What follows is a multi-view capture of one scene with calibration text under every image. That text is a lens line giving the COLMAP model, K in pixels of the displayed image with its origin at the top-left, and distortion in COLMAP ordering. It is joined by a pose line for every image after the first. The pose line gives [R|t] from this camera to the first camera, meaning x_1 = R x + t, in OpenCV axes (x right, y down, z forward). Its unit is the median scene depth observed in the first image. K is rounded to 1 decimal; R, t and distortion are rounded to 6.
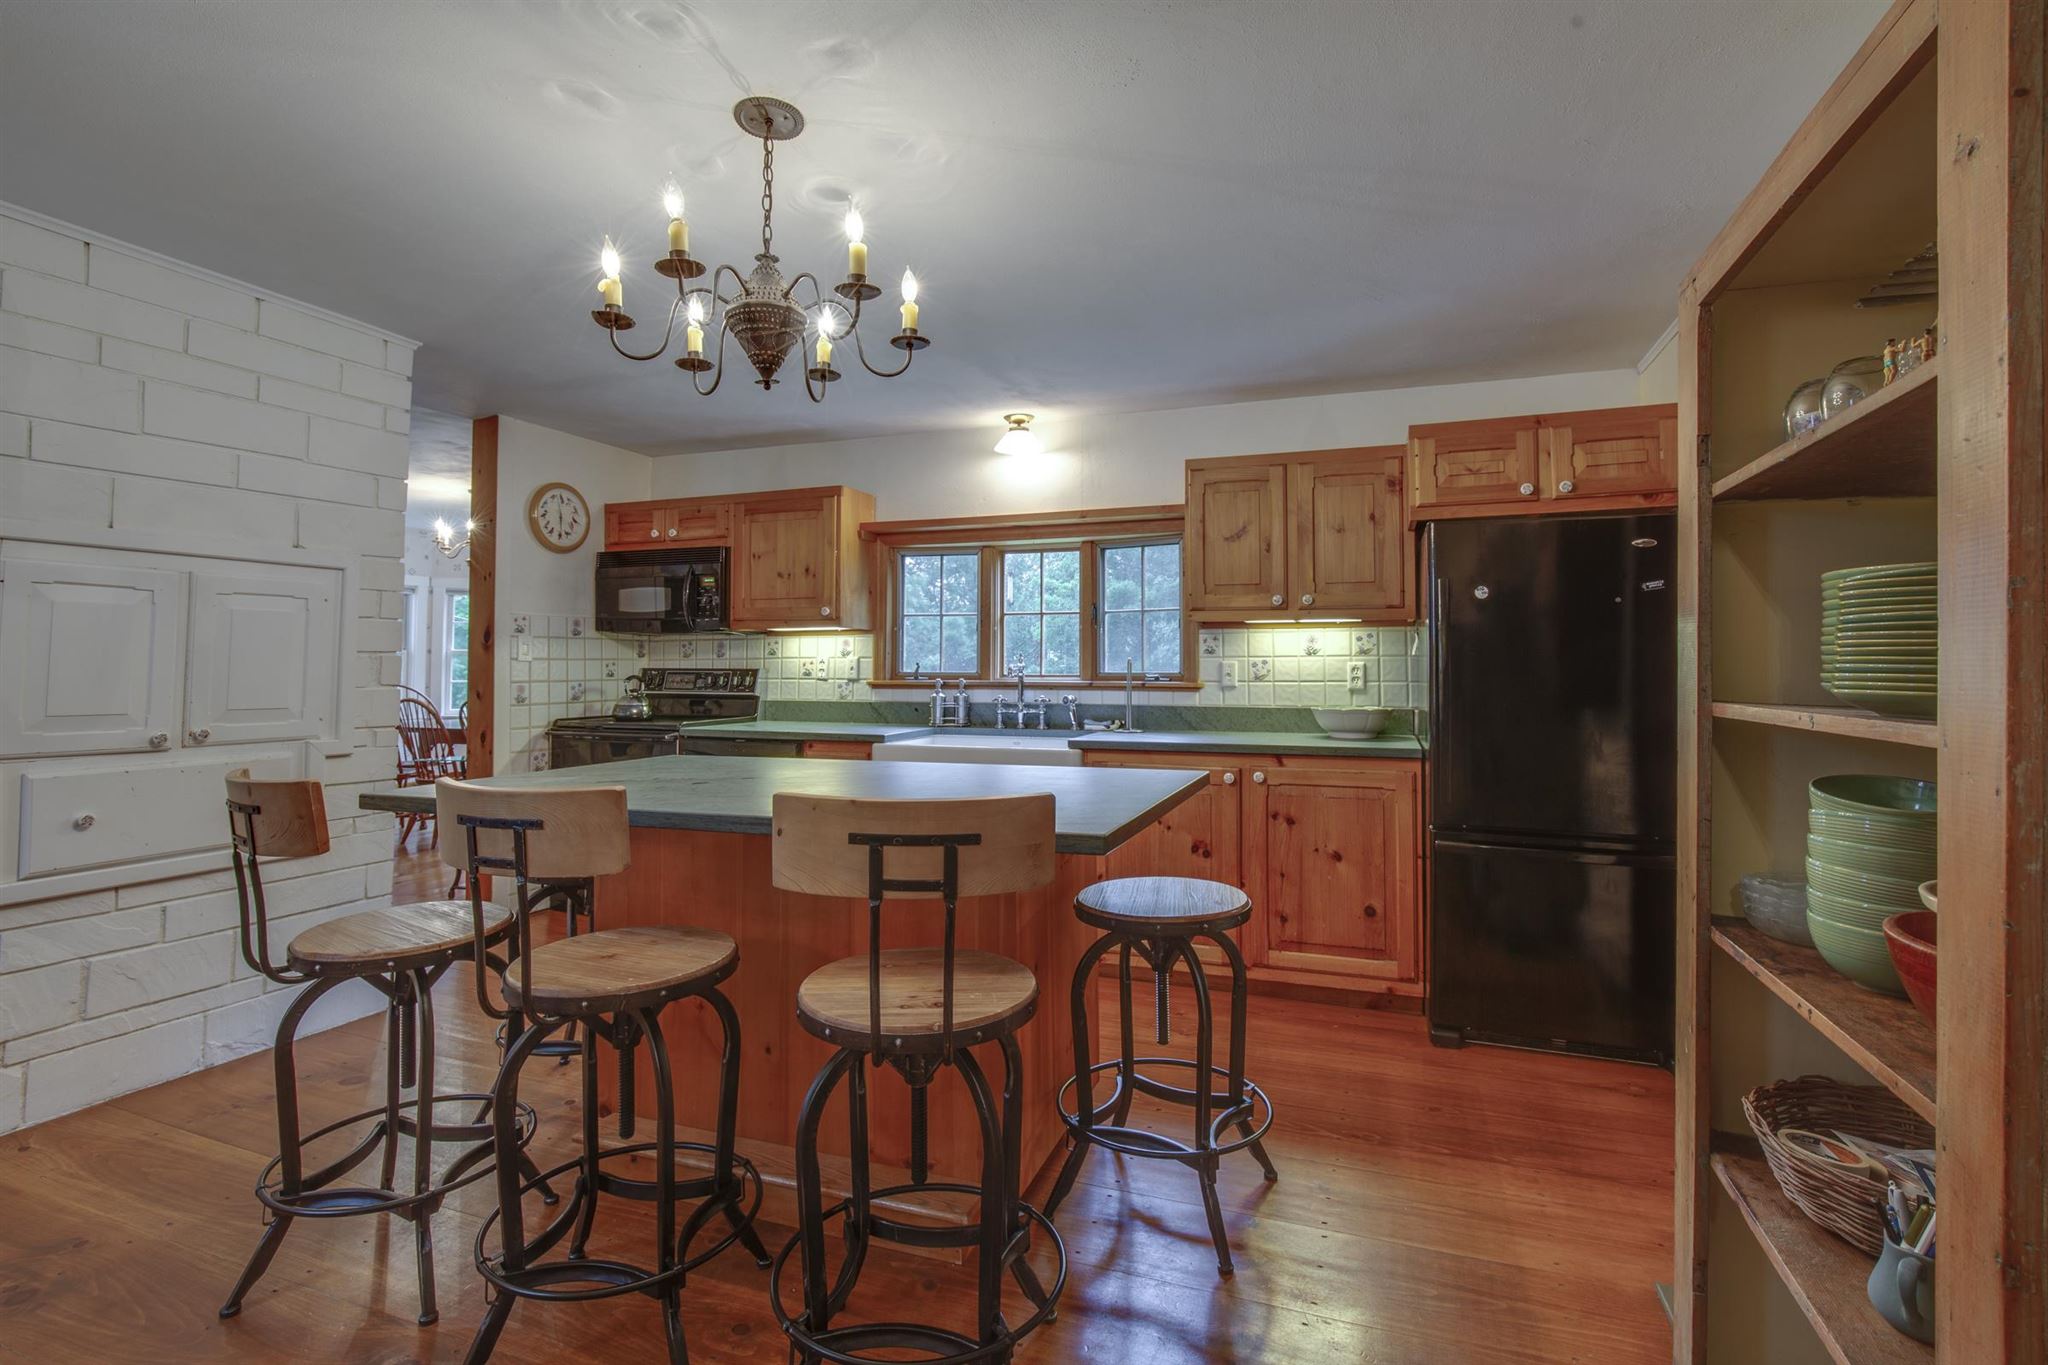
lens RADIAL K [[945.6, 0, 1026.8], [0, 945.6, 670.9], [0, 0, 1]] dist [-0.021299, 0.000881]
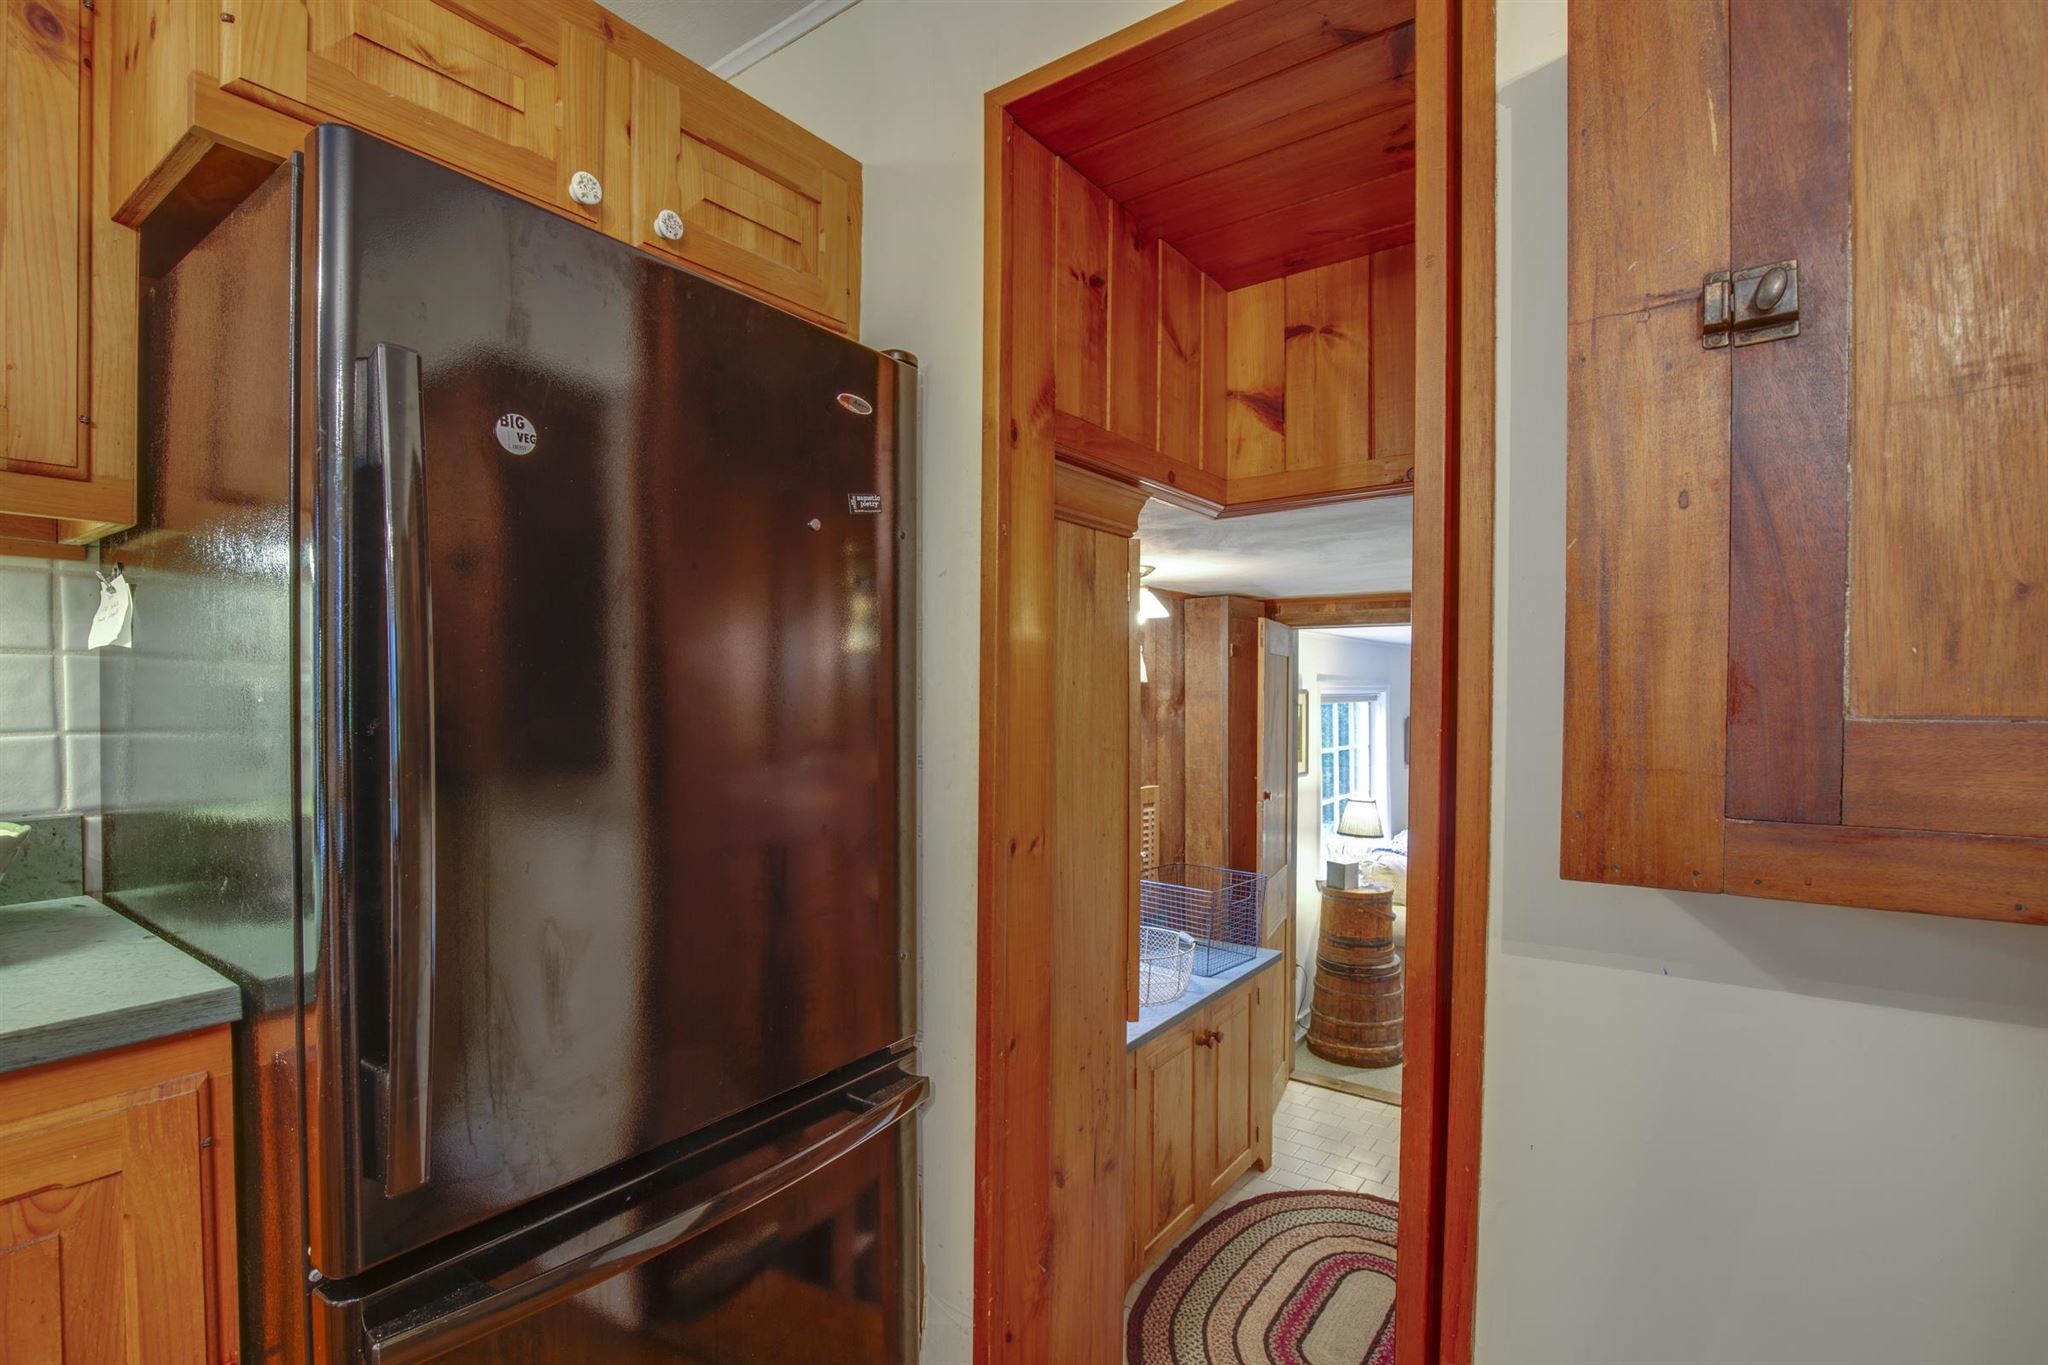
lens RADIAL K [[945.6, 0, 1021.7], [0, 945.6, 703.1], [0, 0, 1]] dist [-0.021299, 0.000881]
pose [[0.263024, -0.010126, 0.964736, 0.228804], [-0.006595, 0.999903, 0.012294, -0.003392], [-0.964767, -0.009596, 0.262932, 0.738204]]
